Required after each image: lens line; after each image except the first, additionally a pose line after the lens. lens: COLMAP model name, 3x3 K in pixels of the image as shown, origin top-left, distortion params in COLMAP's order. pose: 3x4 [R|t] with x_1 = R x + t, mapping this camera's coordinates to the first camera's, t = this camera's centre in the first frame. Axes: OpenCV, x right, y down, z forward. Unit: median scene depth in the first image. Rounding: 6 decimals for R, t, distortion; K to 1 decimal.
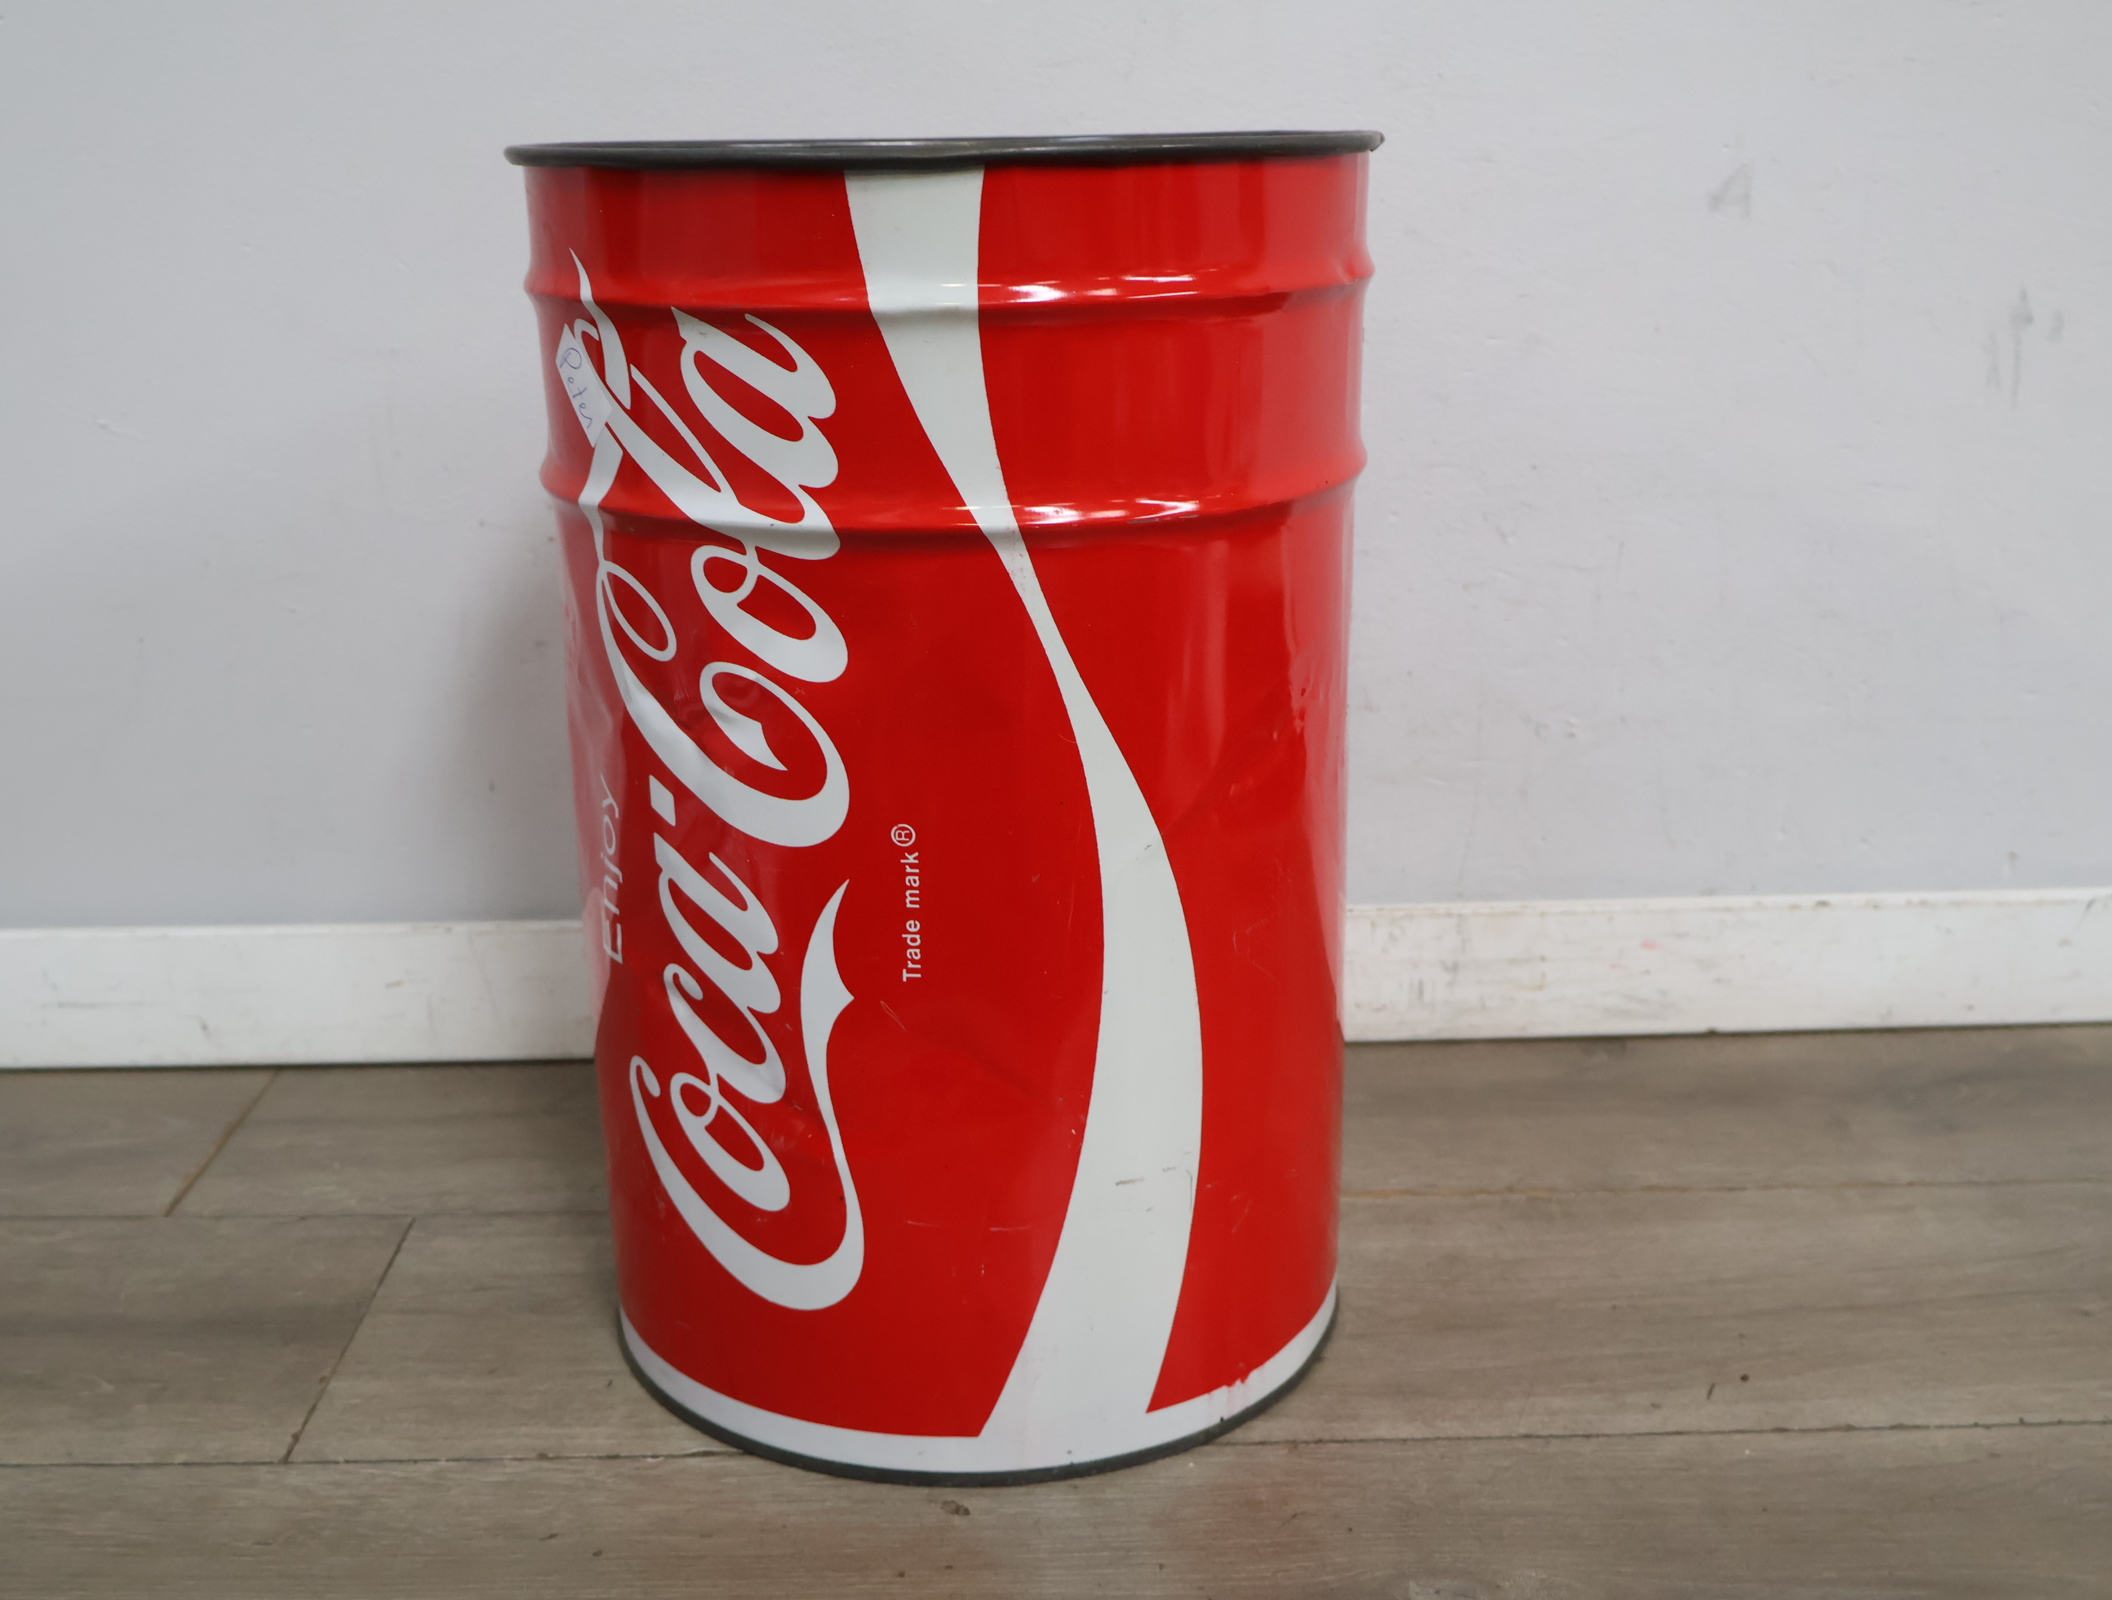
lens RADIAL K [[2340.7, 0, 1052.0], [0, 2340.7, 811.6], [0, 0, 1]] dist [-0.005874, 0.000000]
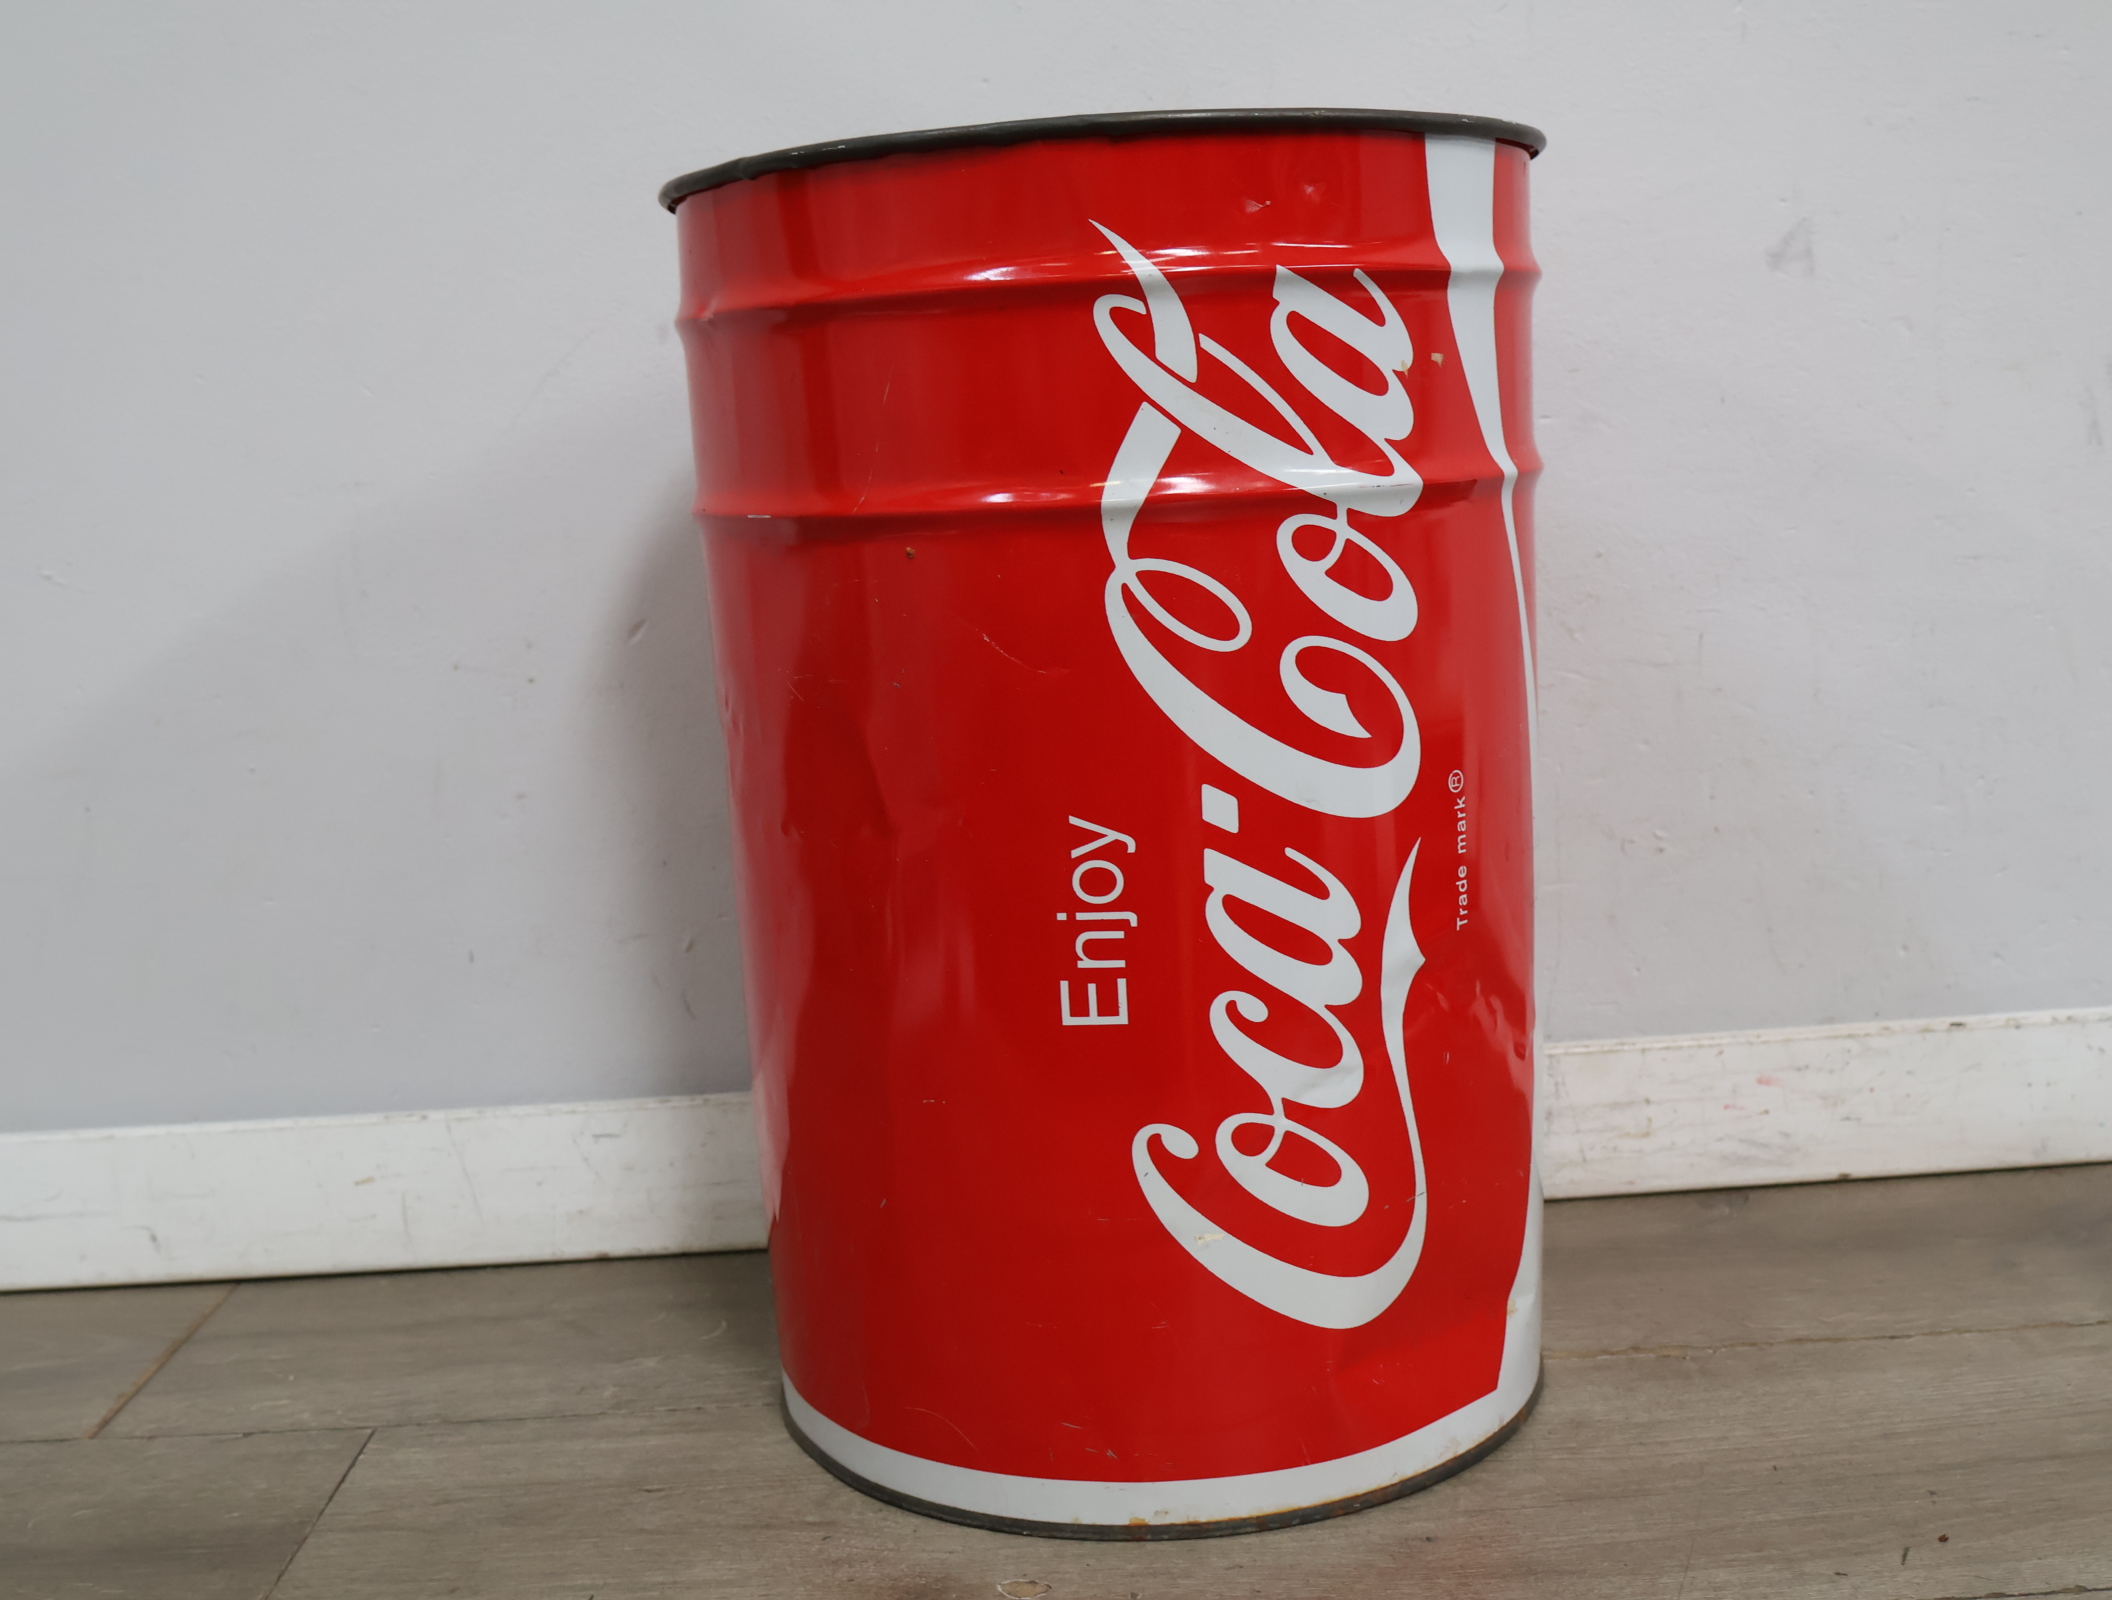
lens RADIAL K [[2340.7, 0, 1048.4], [0, 2340.7, 795.4], [0, 0, 1]] dist [-0.005874, 0.000000]
pose [[0.998922, -0.043509, -0.016193, 0.002040], [0.040934, 0.990016, -0.134882, 0.077007], [0.021900, 0.134074, 0.990729, 0.128048]]
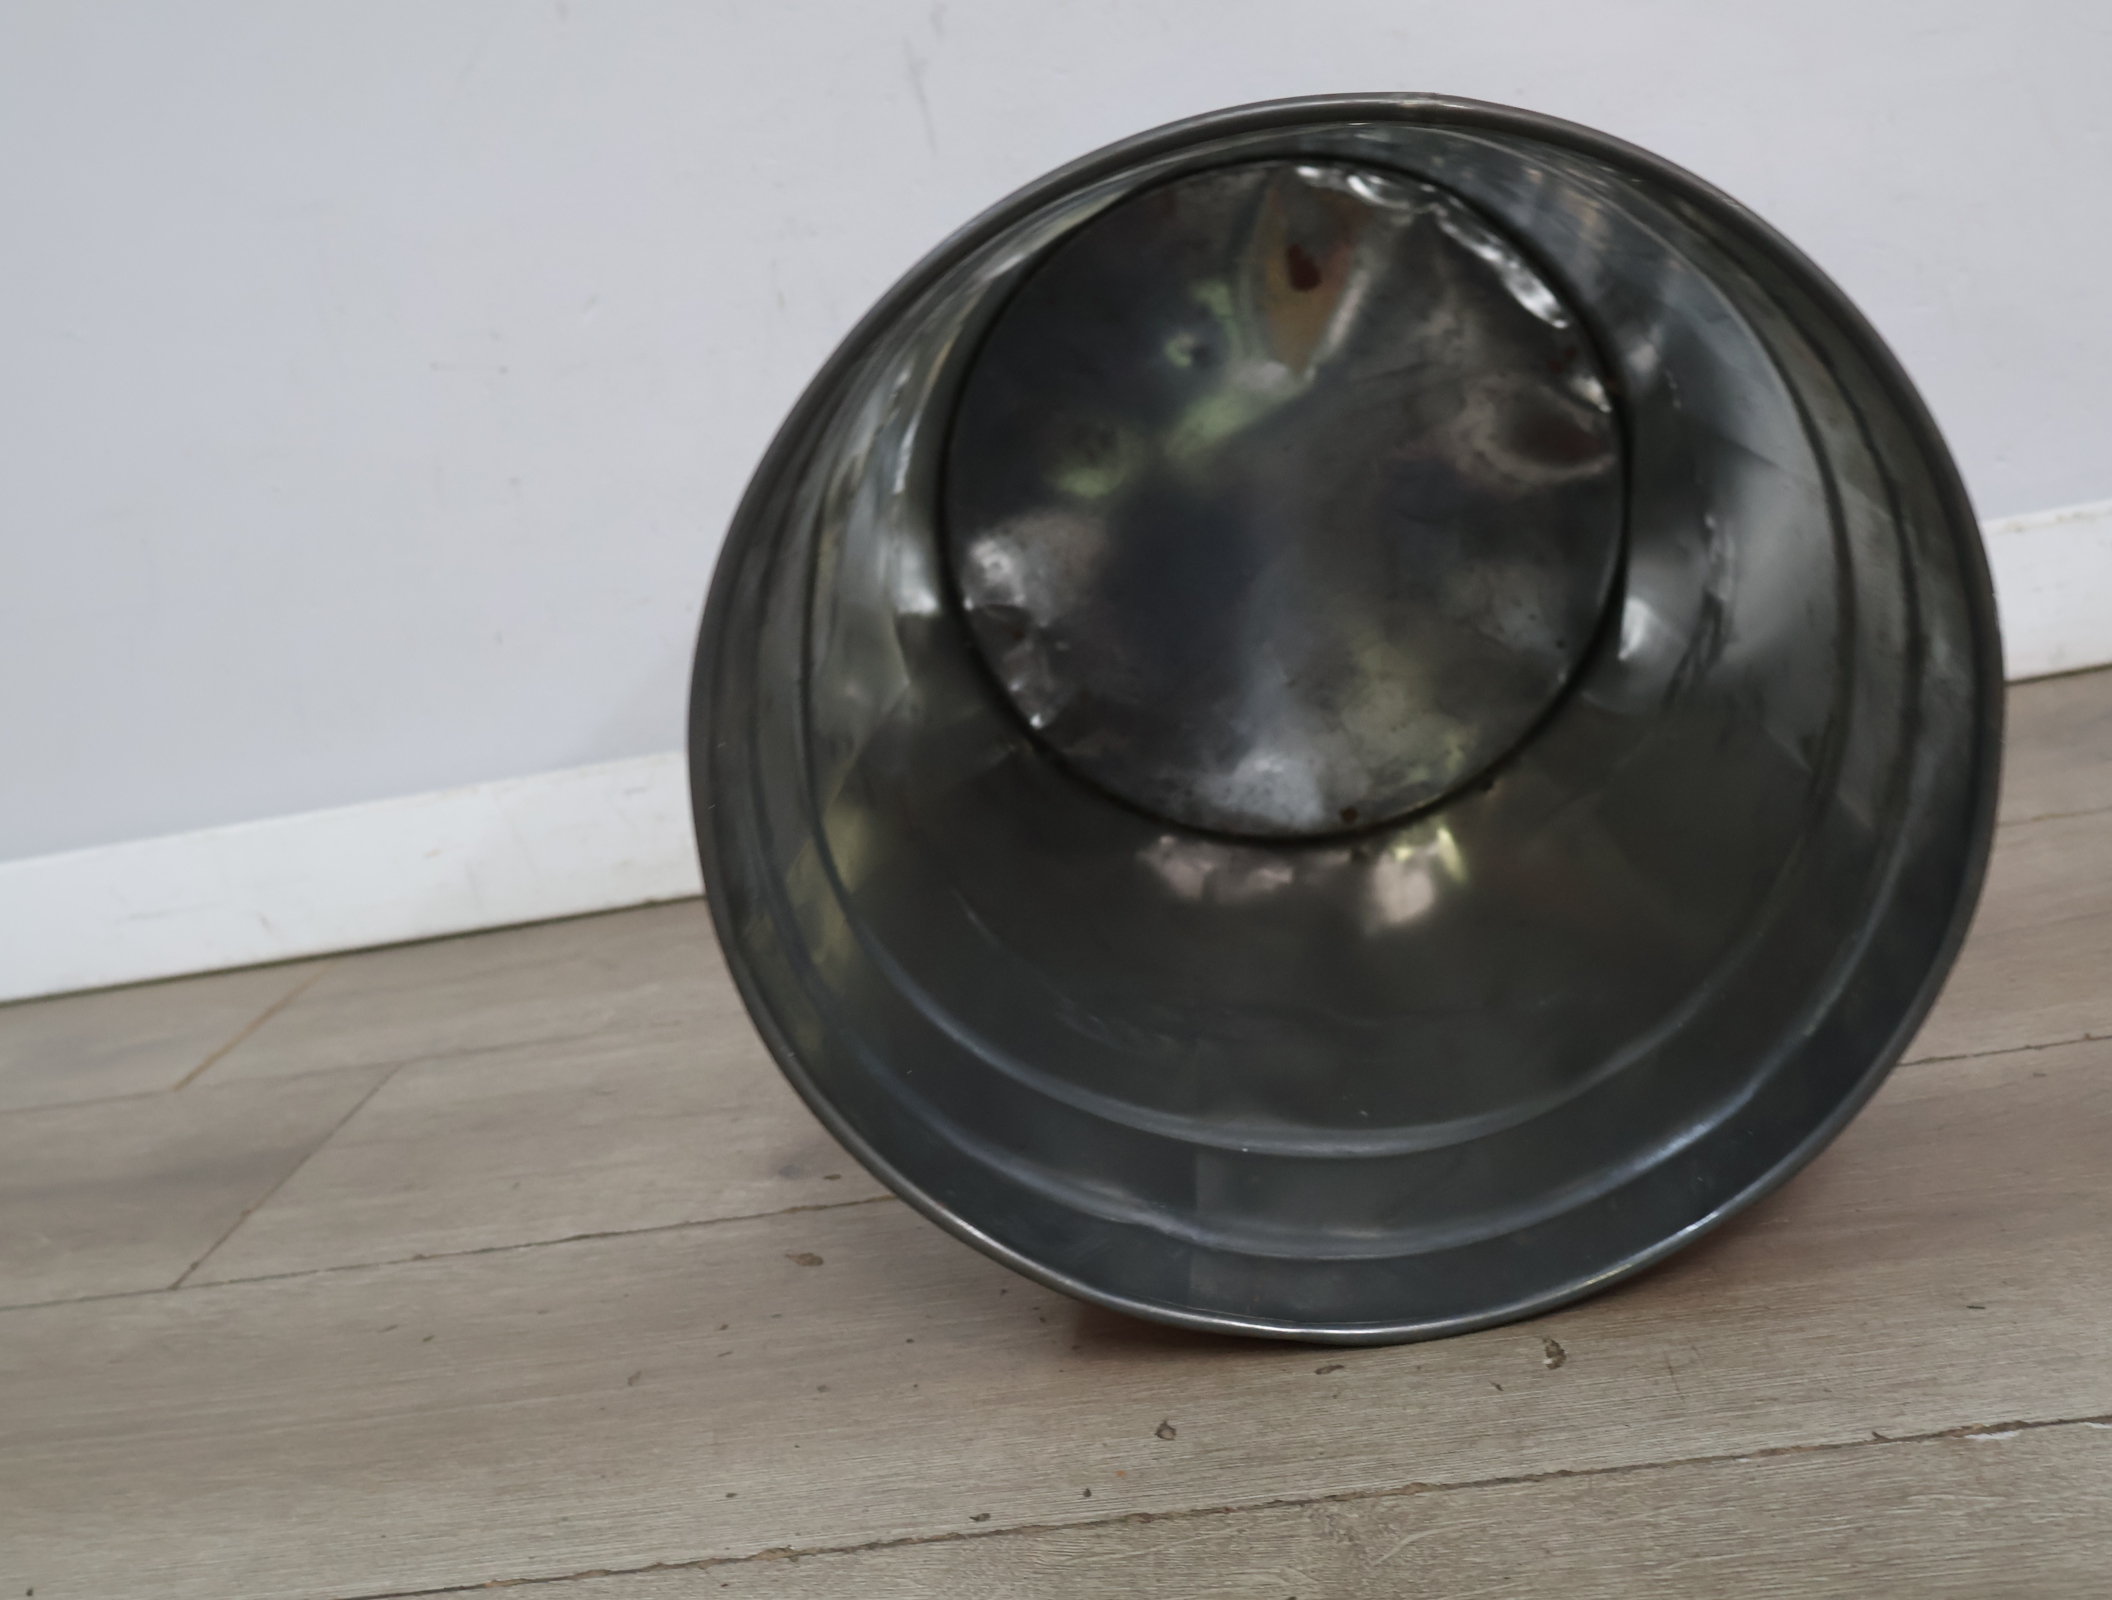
lens RADIAL K [[2340.7, 0, 1066.1], [0, 2340.7, 802.9], [0, 0, 1]] dist [-0.005874, 0.000000]
pose [[0.968384, -0.138437, -0.207529, 0.236410], [0.138842, 0.990233, -0.012686, 0.133159], [0.207259, -0.016529, 0.978147, 0.128626]]
